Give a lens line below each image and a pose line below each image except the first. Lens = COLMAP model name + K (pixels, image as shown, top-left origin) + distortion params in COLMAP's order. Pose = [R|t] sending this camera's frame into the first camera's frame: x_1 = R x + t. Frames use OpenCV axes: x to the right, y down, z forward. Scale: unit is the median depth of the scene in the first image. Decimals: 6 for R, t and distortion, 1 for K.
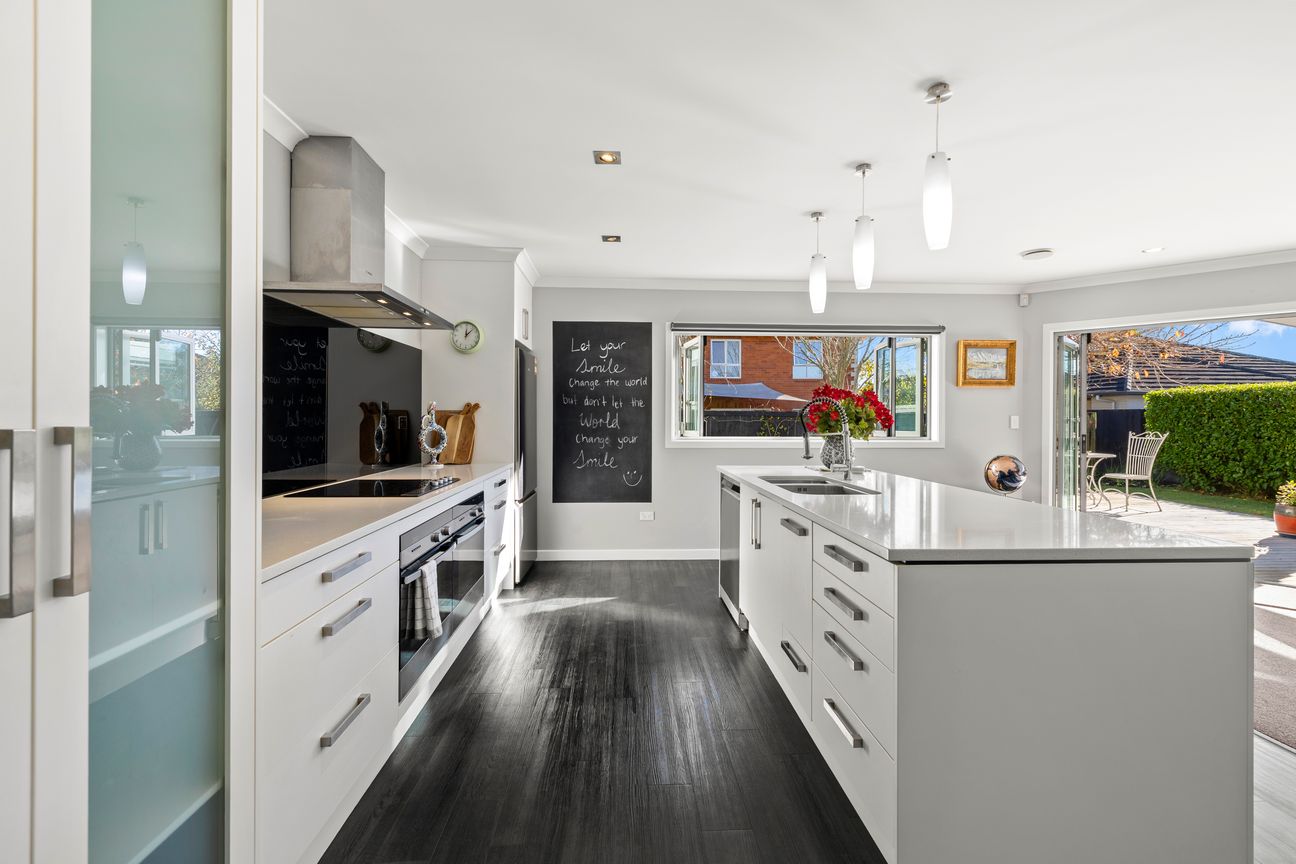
lens RADIAL K [[543.9, 0, 648.6], [0, 543.9, 424.5], [0, 0, 1]] dist [-0.000797, -0.000610]
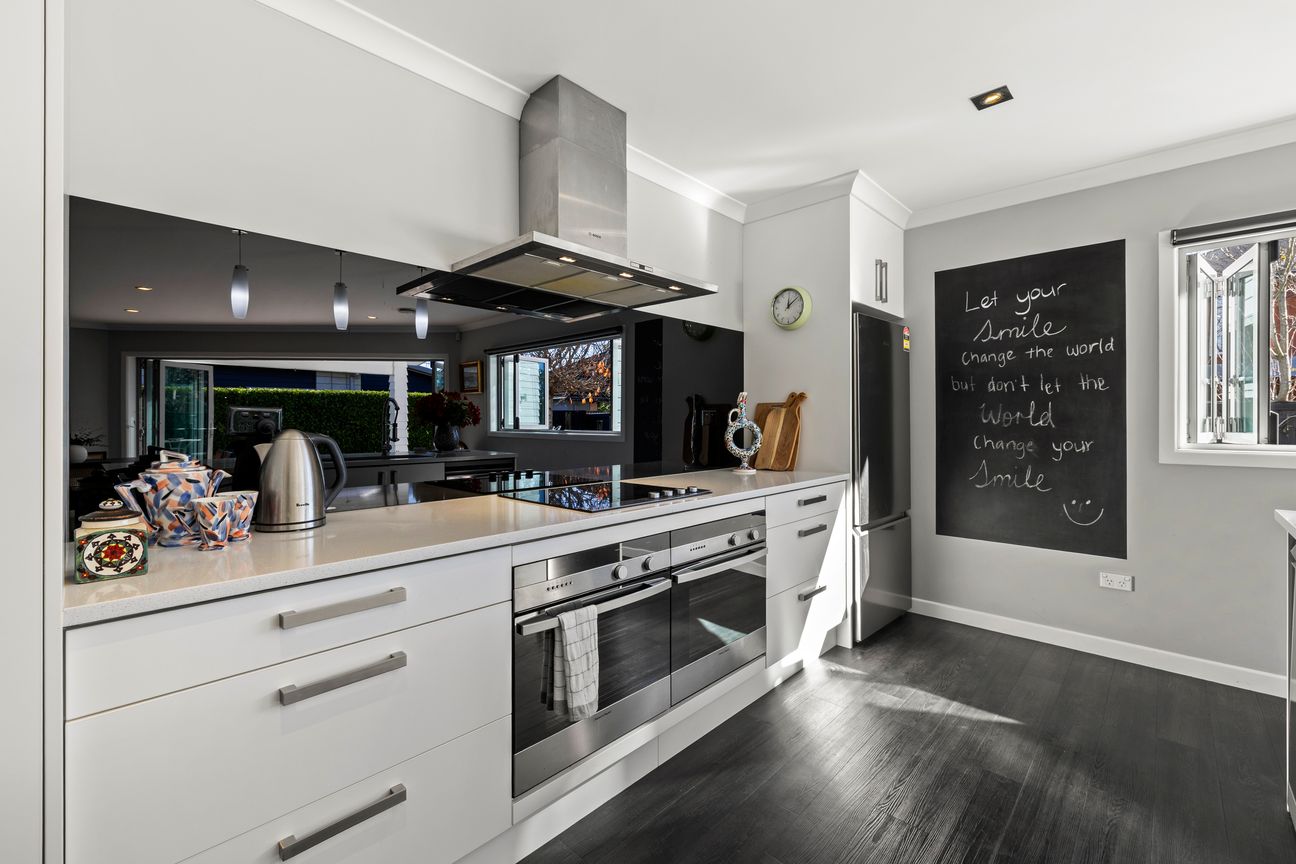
lens RADIAL K [[543.9, 0, 647.0], [0, 543.9, 420.3], [0, 0, 1]] dist [-0.000797, -0.000610]
pose [[0.684834, -0.004775, -0.728684, 0.077174], [-0.003435, 0.999946, -0.009780, 0.007162], [0.728691, 0.009201, 0.684780, 0.258124]]
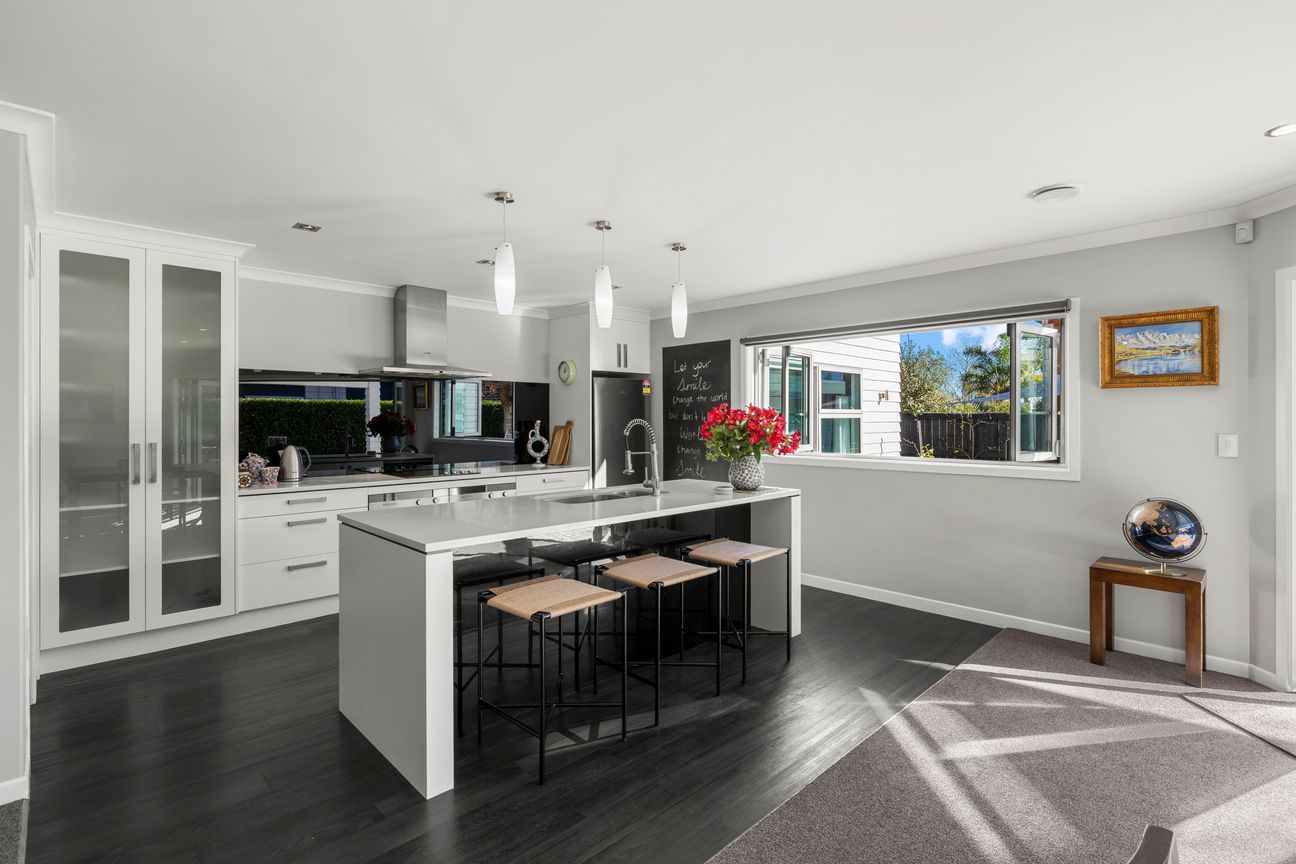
lens RADIAL K [[593.4, 0, 646.6], [0, 593.4, 427.2], [0, 0, 1]] dist [-0.012700, -0.000267]
pose [[0.665348, 0.005811, -0.746511, 0.754431], [-0.005770, 0.999980, 0.002642, -0.022907], [0.746511, 0.002549, 0.665368, 0.127245]]
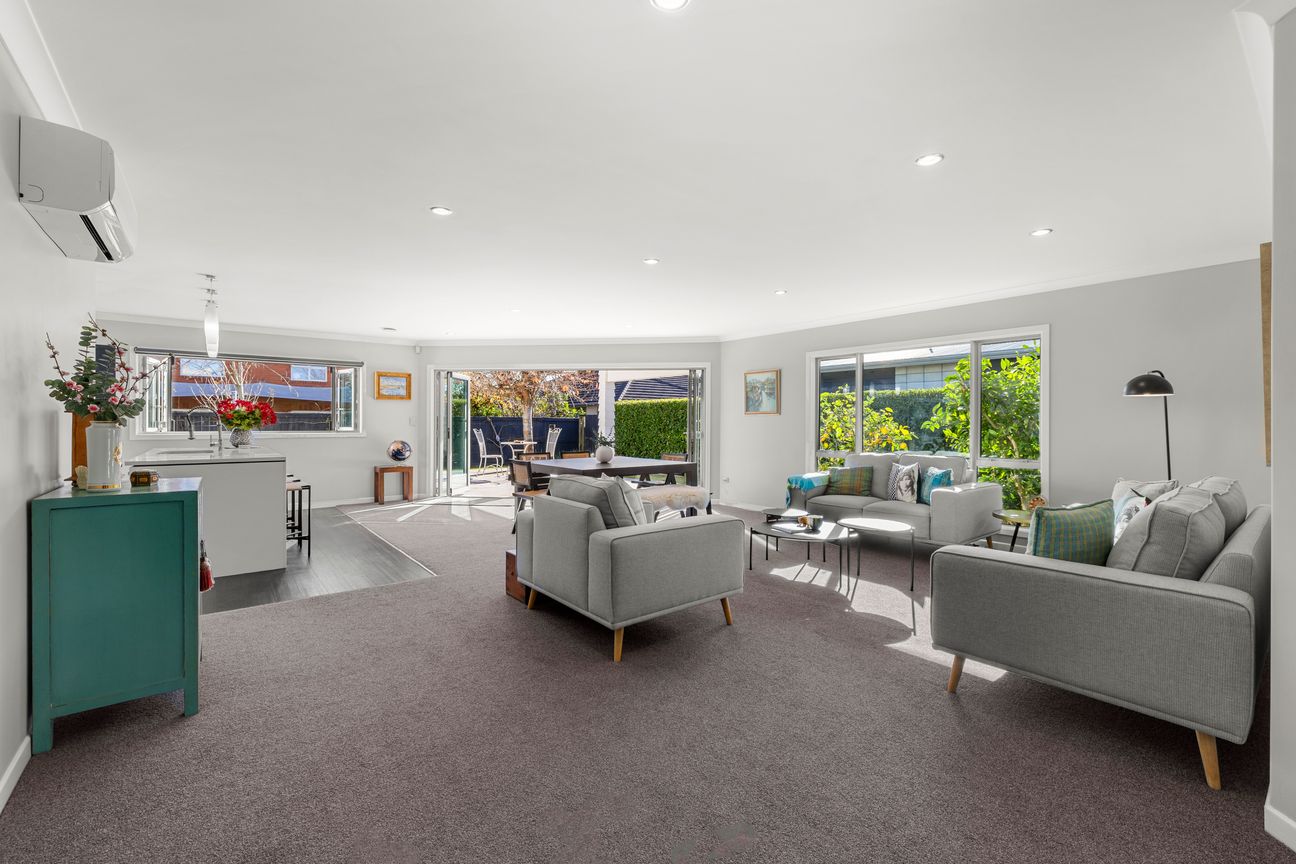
lens RADIAL K [[543.9, 0, 648.0], [0, 543.9, 423.6], [0, 0, 1]] dist [-0.000797, -0.000610]
pose [[0.807210, -0.001569, 0.590263, 0.273492], [0.006057, 0.999966, -0.005625, 0.017625], [-0.590234, 0.008115, 0.807192, -0.833372]]
